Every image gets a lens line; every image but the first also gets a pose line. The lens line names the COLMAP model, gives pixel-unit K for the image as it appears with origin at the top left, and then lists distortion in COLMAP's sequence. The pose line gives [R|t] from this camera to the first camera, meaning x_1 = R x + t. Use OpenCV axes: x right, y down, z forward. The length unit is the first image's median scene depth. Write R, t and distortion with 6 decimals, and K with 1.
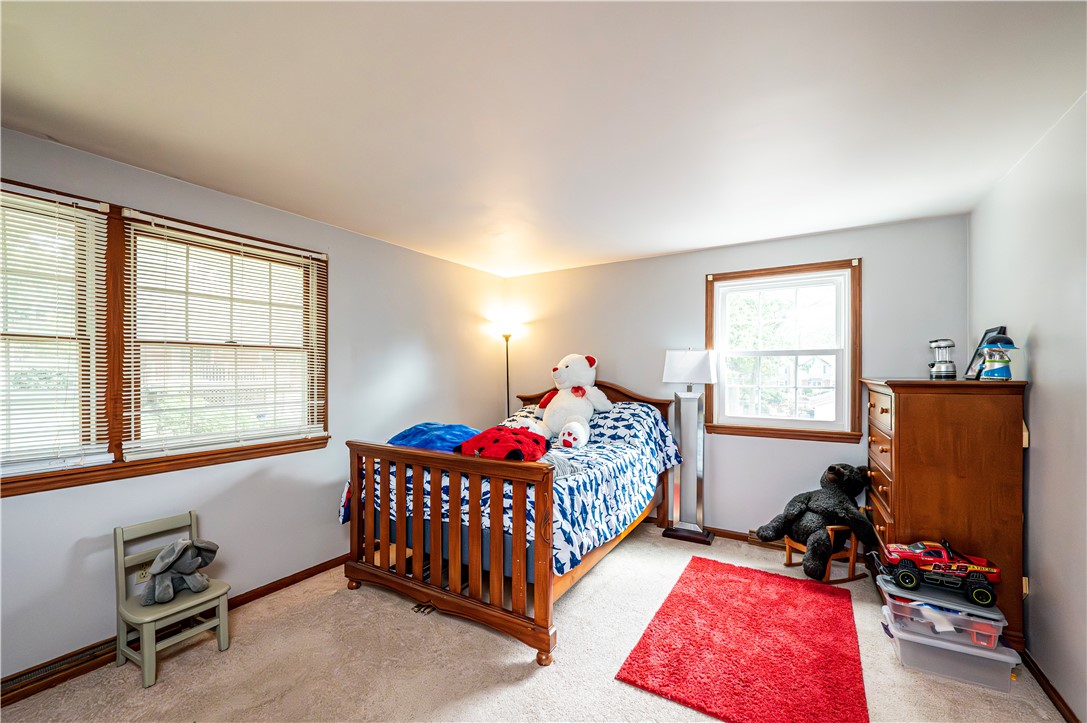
lens RADIAL K [[441.3, 0, 543.3], [0, 441.3, 374.2], [0, 0, 1]] dist [0.000686, 0.000011]
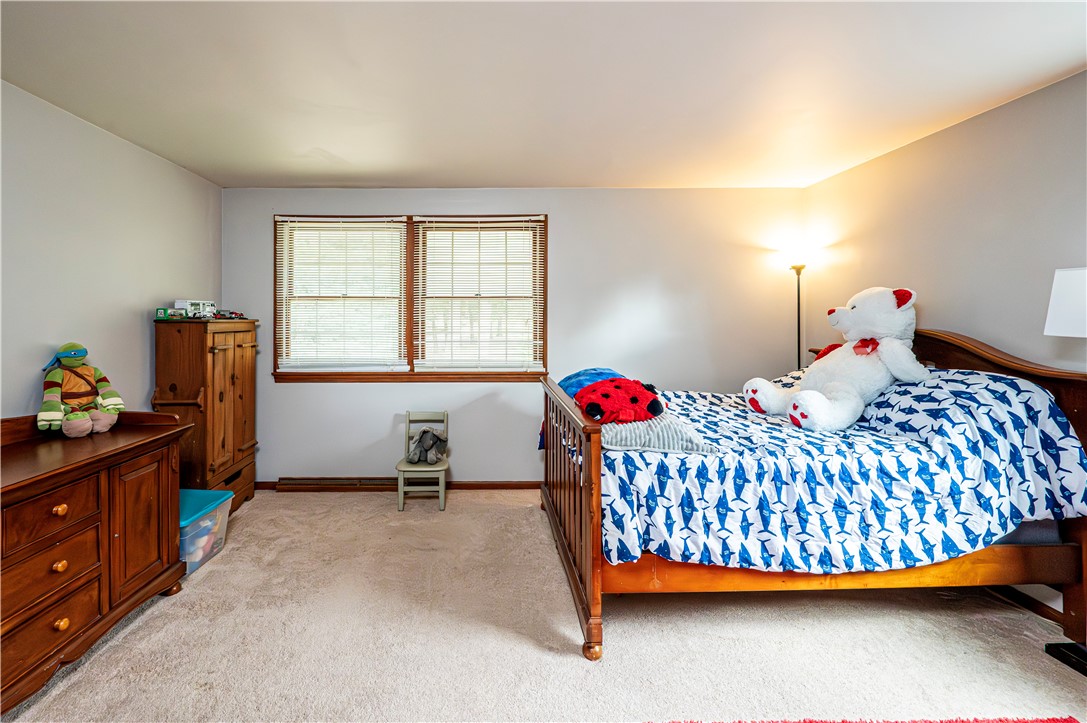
lens RADIAL K [[459.2, 0, 493.9], [0, 459.2, 317.9], [0, 0, 1]] dist [-0.001516, -0.000304]
pose [[0.523020, -0.002208, -0.852318, 0.458242], [-0.004255, 0.999977, -0.005202, 0.005160], [0.852310, 0.006347, 0.522999, 0.259663]]
